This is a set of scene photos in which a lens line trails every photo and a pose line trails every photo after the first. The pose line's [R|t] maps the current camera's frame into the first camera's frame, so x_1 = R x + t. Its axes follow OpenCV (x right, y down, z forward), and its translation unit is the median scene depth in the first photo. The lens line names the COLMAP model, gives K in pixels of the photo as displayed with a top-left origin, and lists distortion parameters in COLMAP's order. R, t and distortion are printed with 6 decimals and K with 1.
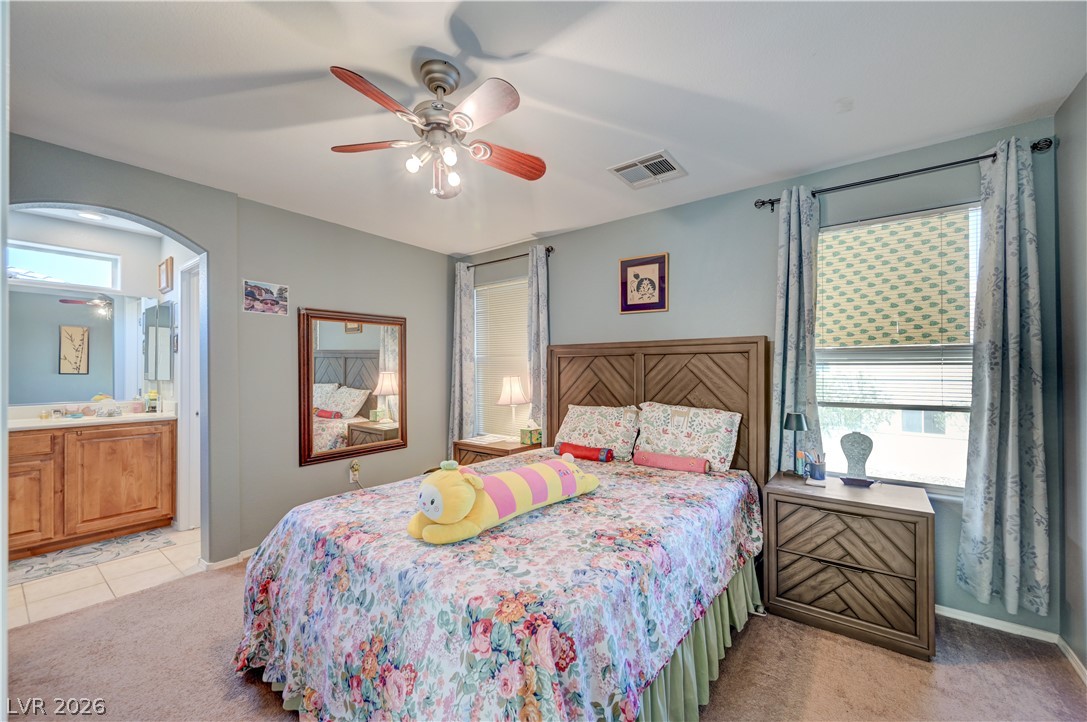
lens RADIAL K [[430.1, 0, 551.1], [0, 430.1, 368.6], [0, 0, 1]] dist [-0.003022, -0.000090]
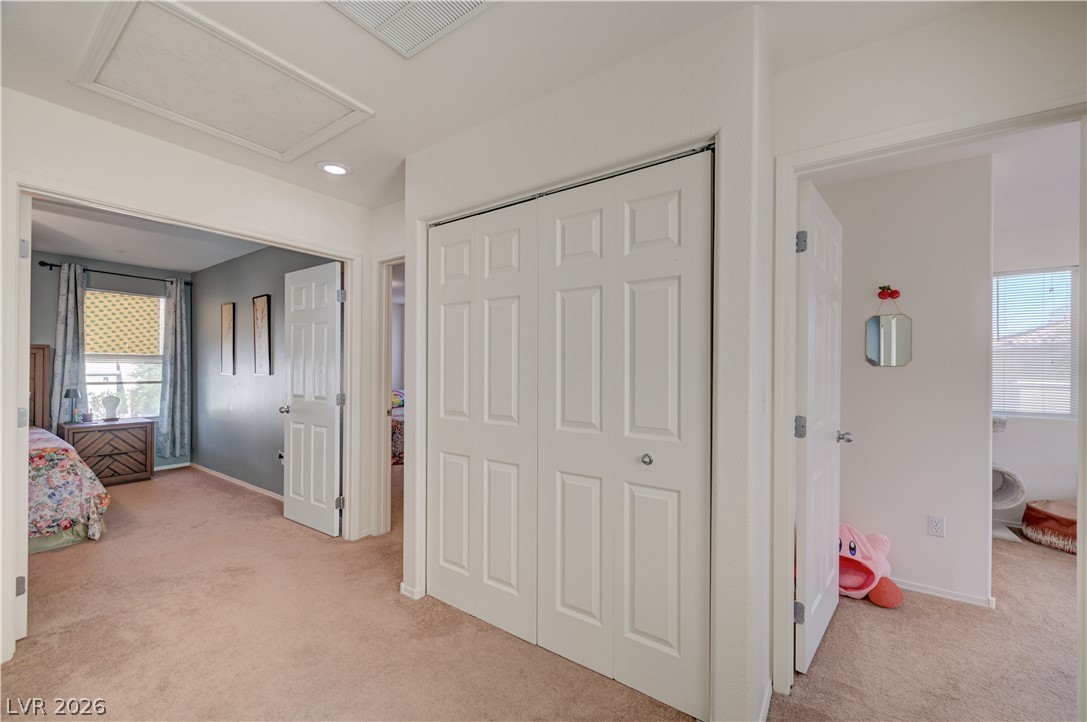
lens RADIAL K [[434.1, 0, 544.4], [0, 434.1, 368.6], [0, 0, 1]] dist [0.000729, -0.000249]
pose [[-0.028086, 0.002354, 0.999603, -1.434653], [-0.007446, 0.999969, -0.002564, 0.008518], [-0.999578, -0.007515, -0.028067, -1.021963]]
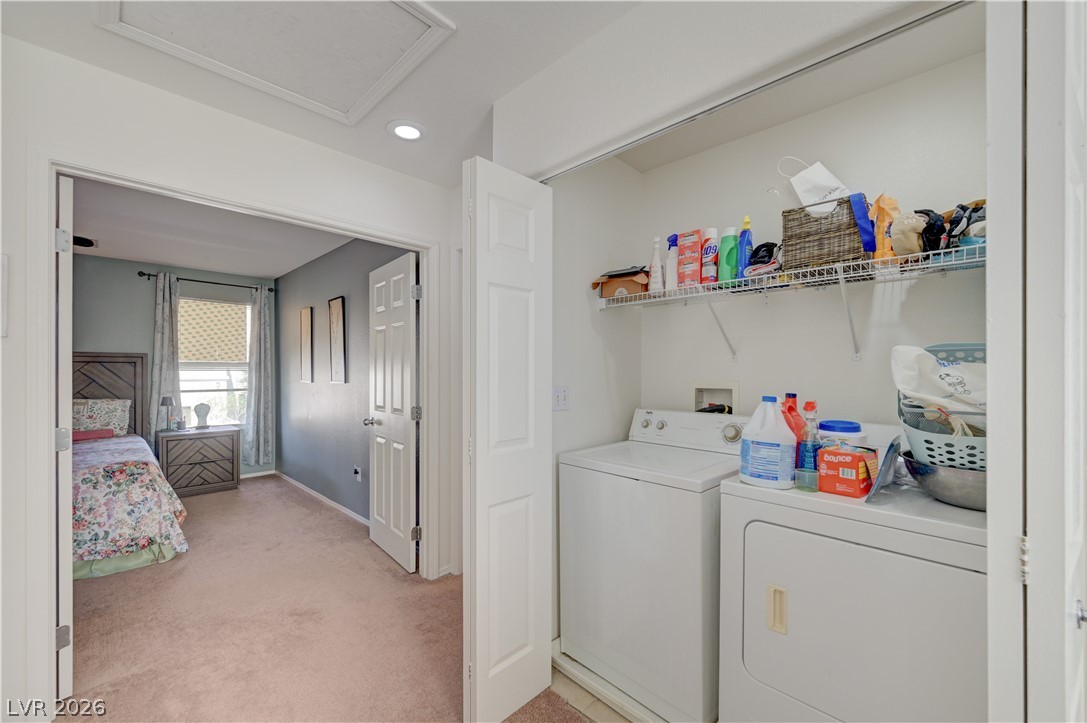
lens RADIAL K [[442.6, 0, 541.6], [0, 442.6, 373.0], [0, 0, 1]] dist [-0.001987, 0.000009]
pose [[0.137325, -0.000719, 0.990526, -1.176707], [-0.002154, 0.999997, 0.001024, -0.003446], [-0.990524, -0.002274, 0.137323, -0.913679]]
